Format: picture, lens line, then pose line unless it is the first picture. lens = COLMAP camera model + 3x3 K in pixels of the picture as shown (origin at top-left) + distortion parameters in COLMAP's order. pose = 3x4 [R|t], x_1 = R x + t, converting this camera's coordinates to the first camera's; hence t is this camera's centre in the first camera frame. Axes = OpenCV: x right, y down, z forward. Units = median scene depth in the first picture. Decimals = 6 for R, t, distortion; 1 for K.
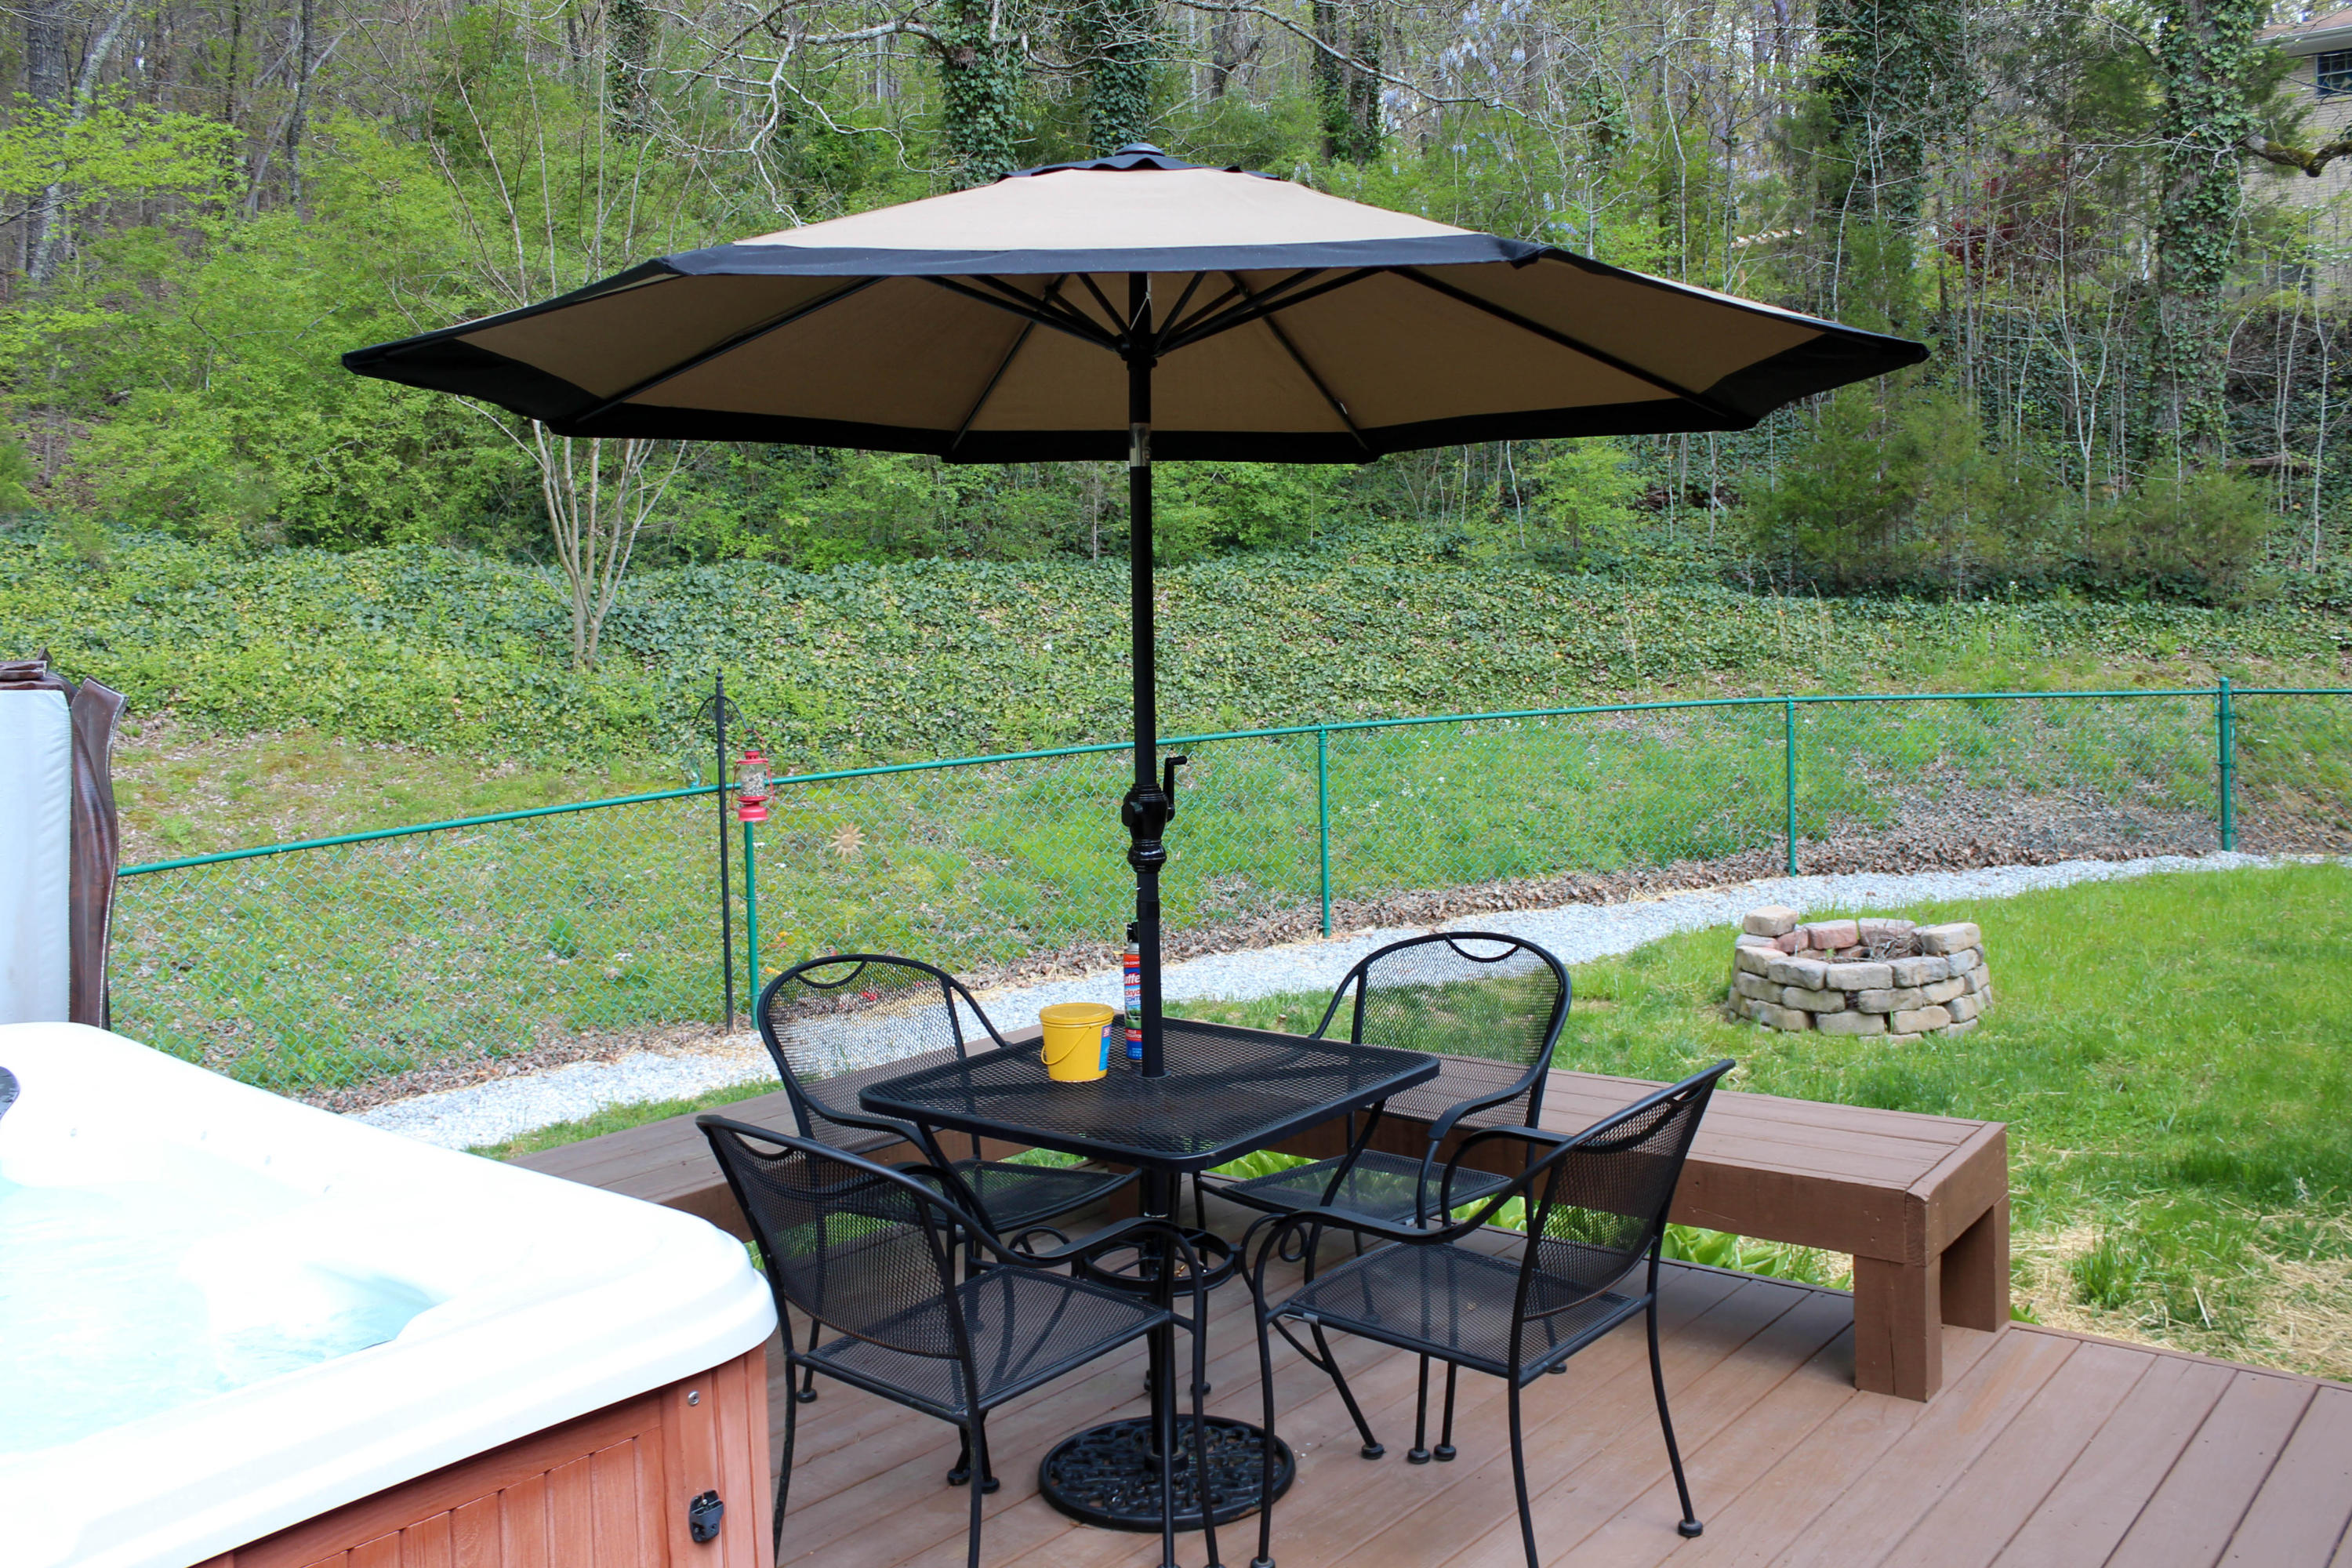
lens RADIAL K [[2083.9, 0, 1177.6], [0, 2083.9, 618.5], [0, 0, 1]] dist [-0.046147, 0.011061]
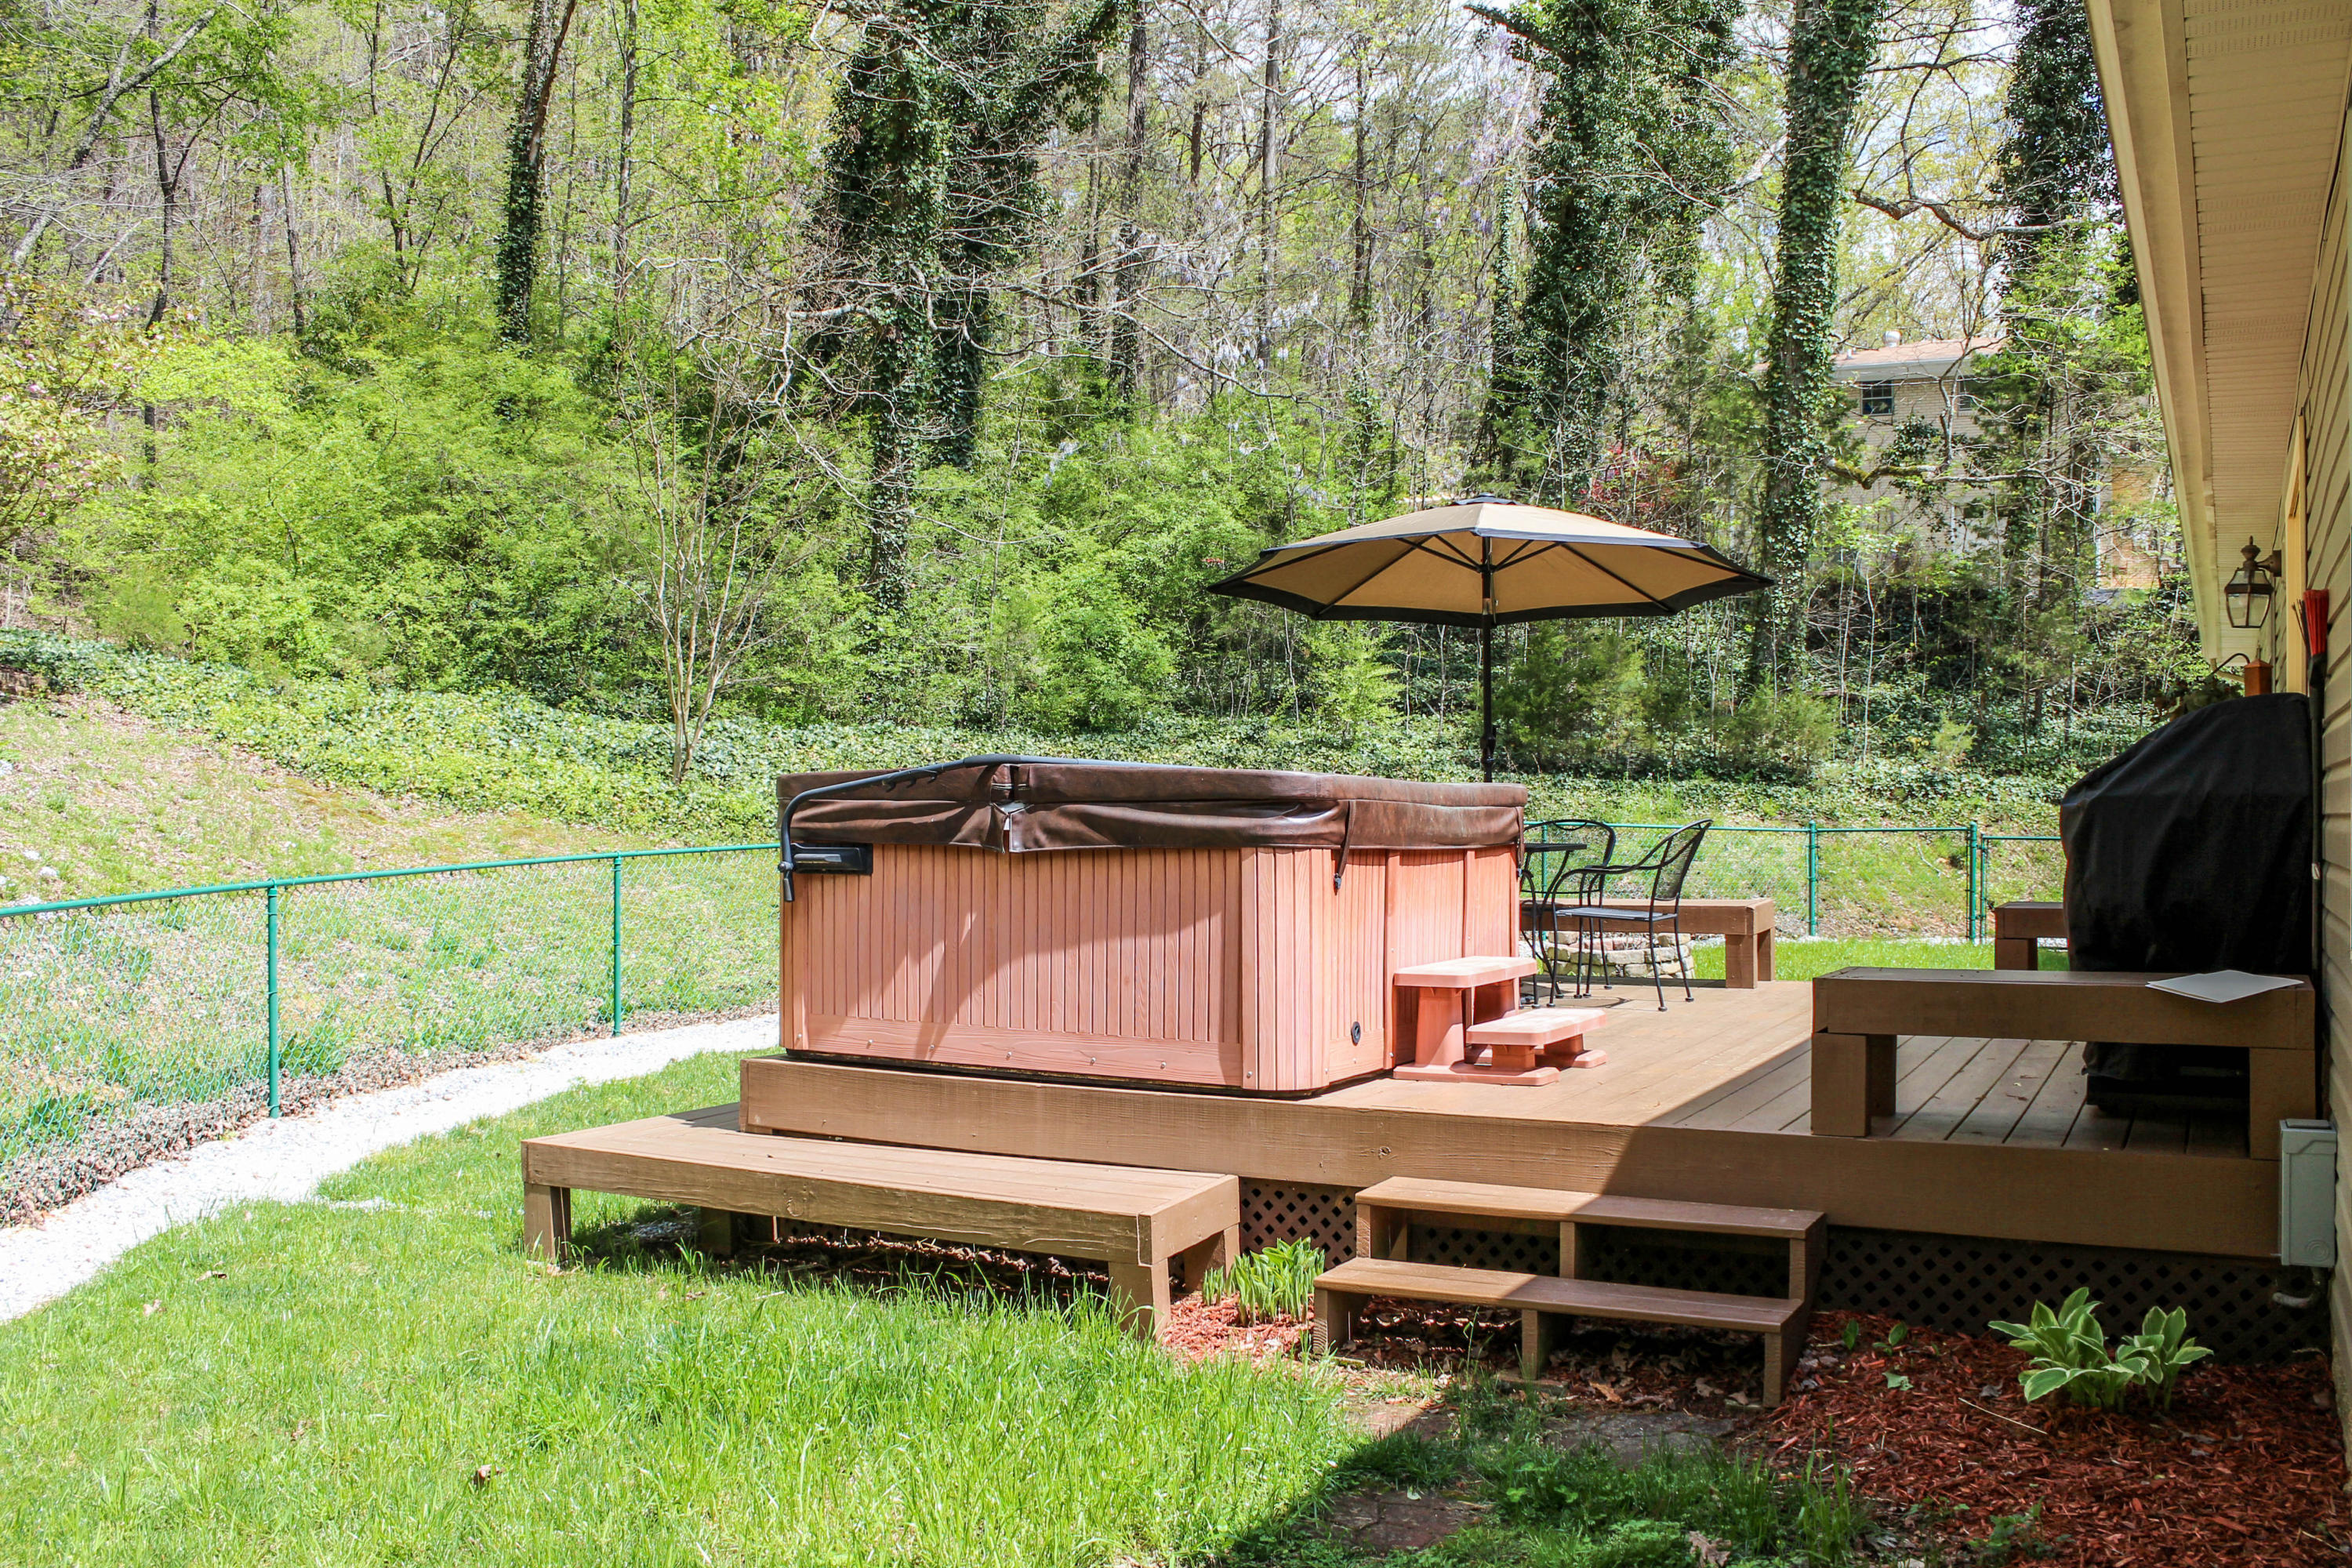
lens RADIAL K [[2051.4, 0, 1176.0], [0, 2051.4, 784.0], [0, 0, 1]] dist [-0.186636, 0.177438]
pose [[0.982480, 0.032820, 0.183457, -0.164589], [-0.027916, 0.999182, -0.029251, 0.042624], [-0.184267, 0.023617, 0.982592, -0.270795]]
